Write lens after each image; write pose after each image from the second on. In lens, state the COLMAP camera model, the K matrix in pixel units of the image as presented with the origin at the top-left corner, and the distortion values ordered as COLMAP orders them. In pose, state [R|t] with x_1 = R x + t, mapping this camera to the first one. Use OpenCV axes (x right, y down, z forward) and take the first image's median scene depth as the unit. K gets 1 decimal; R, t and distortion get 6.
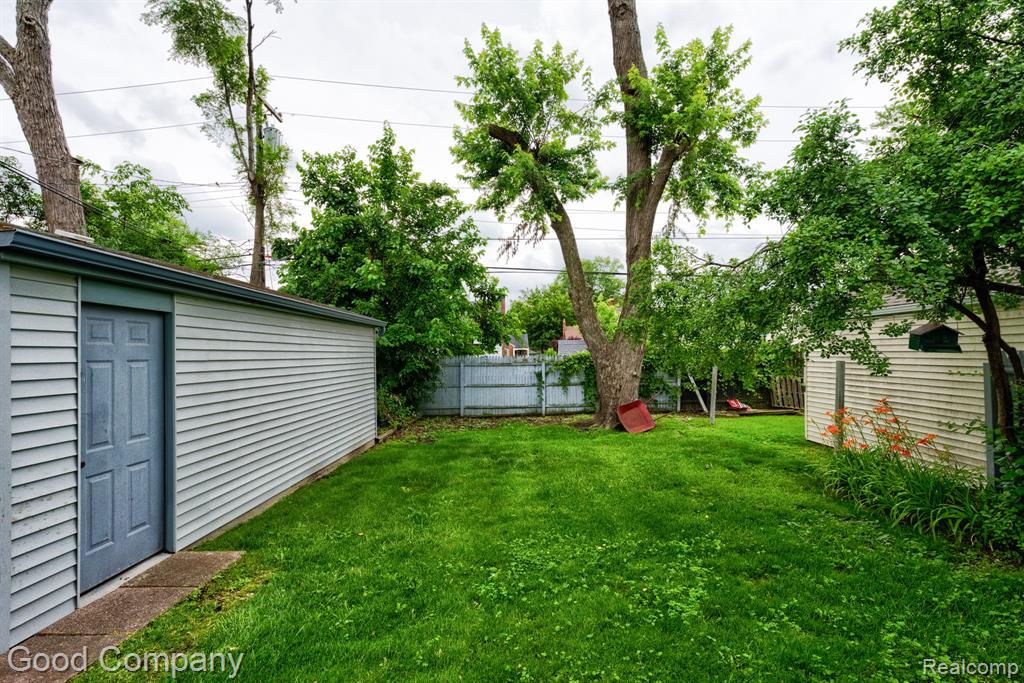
lens RADIAL K [[539.1, 0, 512.0], [0, 539.1, 341.5], [0, 0, 1]] dist [0.001029, 0.000814]
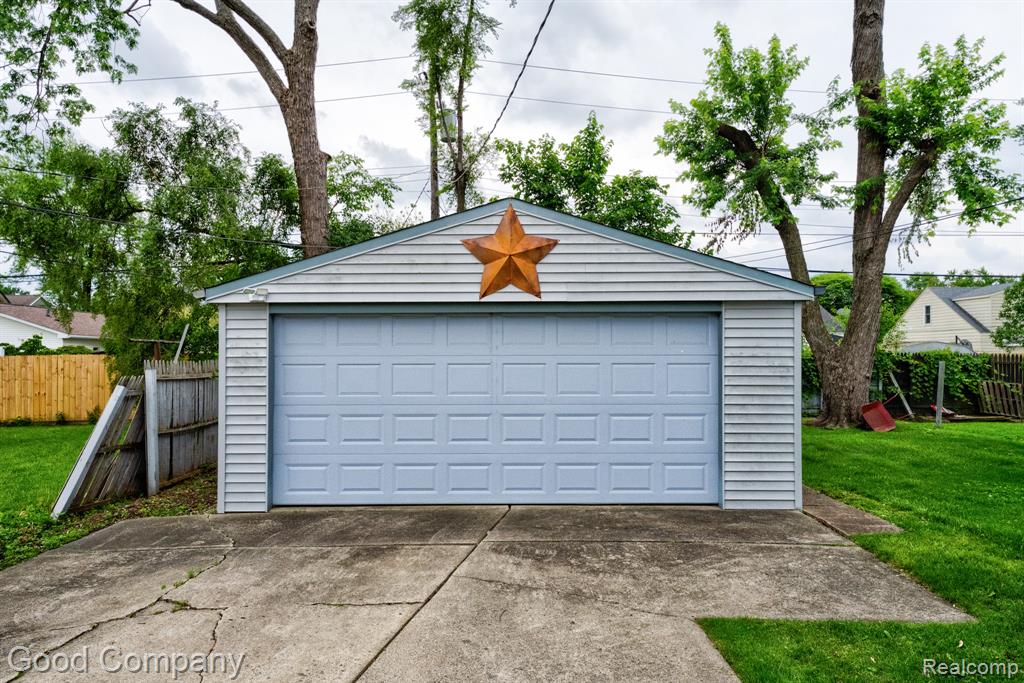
lens RADIAL K [[706.1, 0, 512.0], [0, 706.1, 341.5], [0, 0, 1]] dist [0.004590, 0.008853]
pose [[0.999854, 0.015987, 0.005984, -0.435623], [-0.016014, 0.999862, 0.004369, 0.001384], [-0.005914, -0.004464, 0.999973, -0.312299]]
